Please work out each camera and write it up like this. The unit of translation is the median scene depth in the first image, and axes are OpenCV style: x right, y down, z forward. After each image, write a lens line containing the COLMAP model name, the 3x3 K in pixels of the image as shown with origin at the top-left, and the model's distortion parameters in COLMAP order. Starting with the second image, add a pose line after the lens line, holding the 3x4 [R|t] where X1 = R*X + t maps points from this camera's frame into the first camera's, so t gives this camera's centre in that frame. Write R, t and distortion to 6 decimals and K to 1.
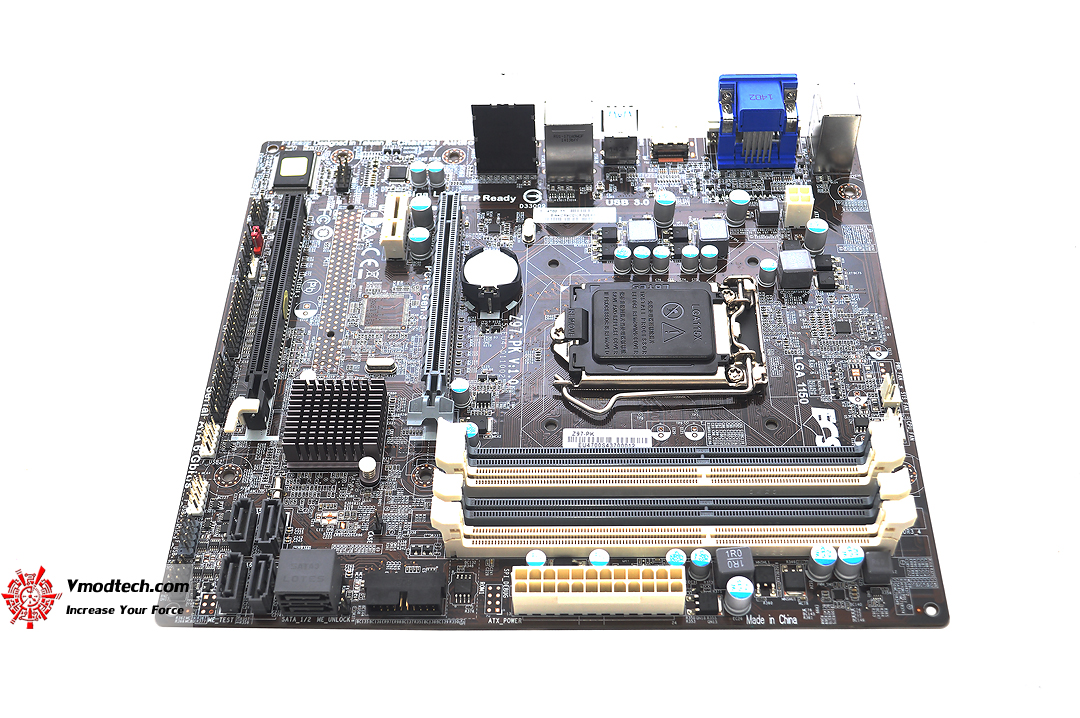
lens RADIAL K [[1351.4, 0, 540.0], [0, 1351.4, 359.0], [0, 0, 1]] dist [-0.016194, 0.001407]
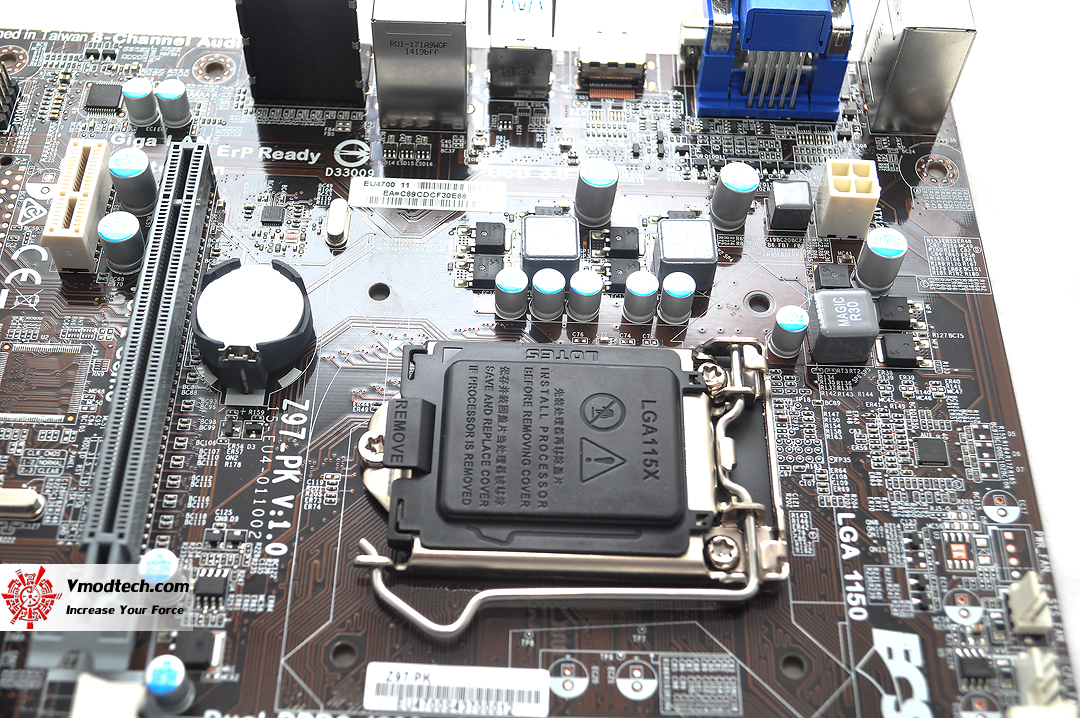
lens RADIAL K [[1402.5, 0, 540.0], [0, 1402.5, 359.0], [0, 0, 1]] dist [-0.022814, -0.015021]
pose [[0.997892, 0.033750, 0.055438, 0.042899], [-0.038197, 0.995963, 0.081232, -0.091686], [-0.052473, -0.083178, 0.995152, 0.459680]]
